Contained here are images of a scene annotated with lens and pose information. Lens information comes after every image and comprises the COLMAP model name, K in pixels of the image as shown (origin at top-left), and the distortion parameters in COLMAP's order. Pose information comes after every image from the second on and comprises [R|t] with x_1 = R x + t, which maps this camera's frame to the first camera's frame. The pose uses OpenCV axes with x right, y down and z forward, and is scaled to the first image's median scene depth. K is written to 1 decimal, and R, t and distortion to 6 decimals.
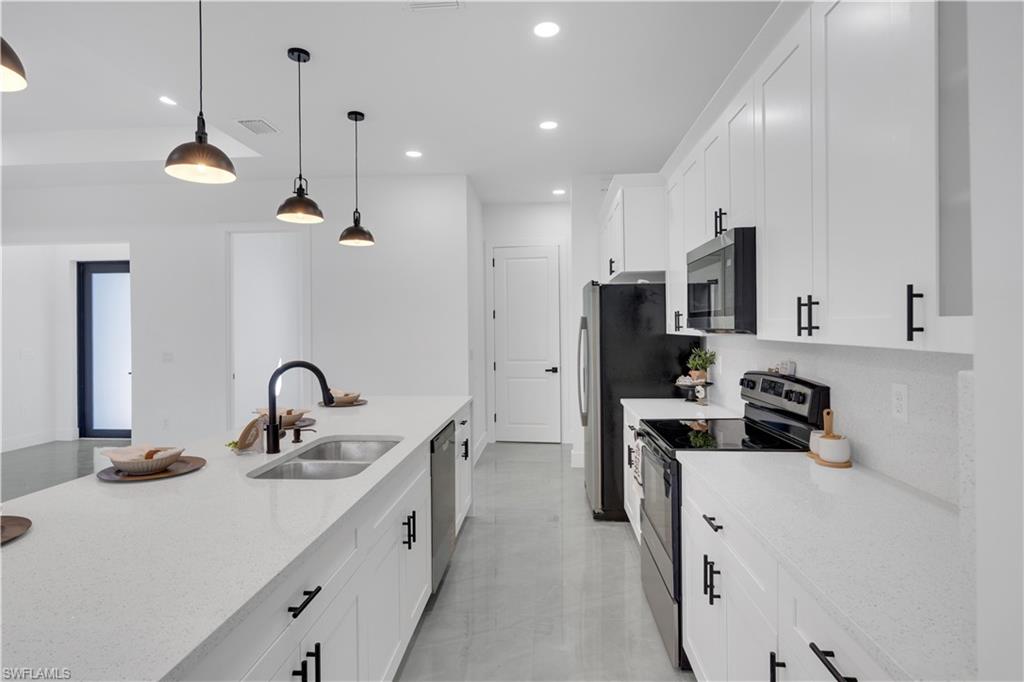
lens RADIAL K [[530.7, 0, 504.1], [0, 530.7, 328.5], [0, 0, 1]] dist [0.003459, 0.000658]
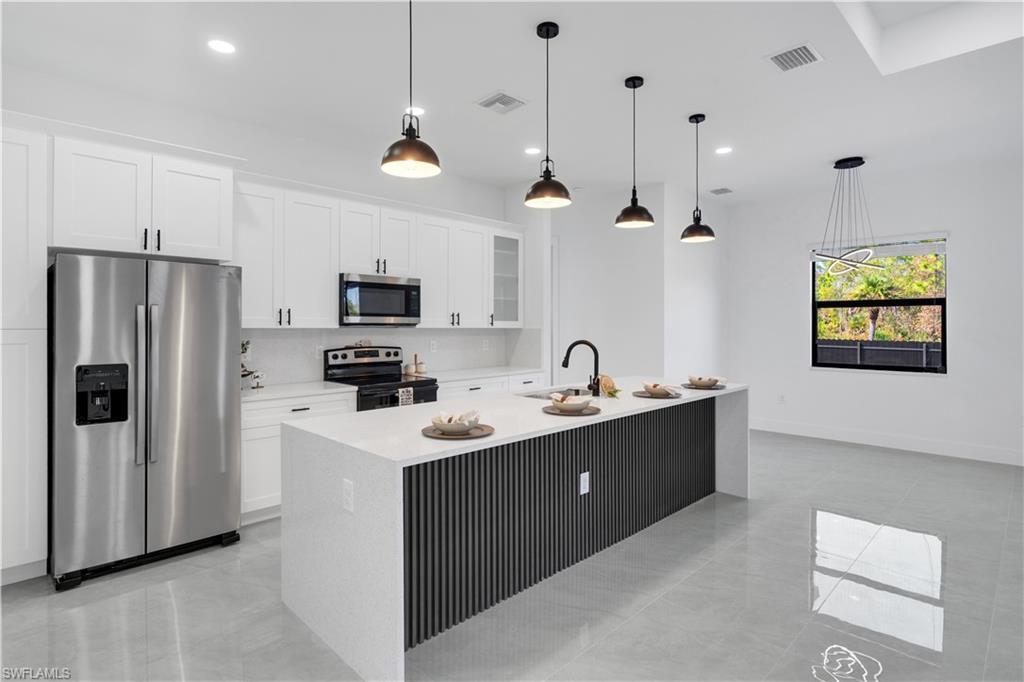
lens RADIAL K [[530.7, 0, 504.1], [0, 530.7, 328.5], [0, 0, 1]] dist [0.003459, 0.000658]
pose [[-0.753292, 0.001243, 0.657685, -0.749402], [0.004154, 0.999987, 0.002868, 0.010175], [-0.657673, 0.004892, -0.753288, 1.398691]]
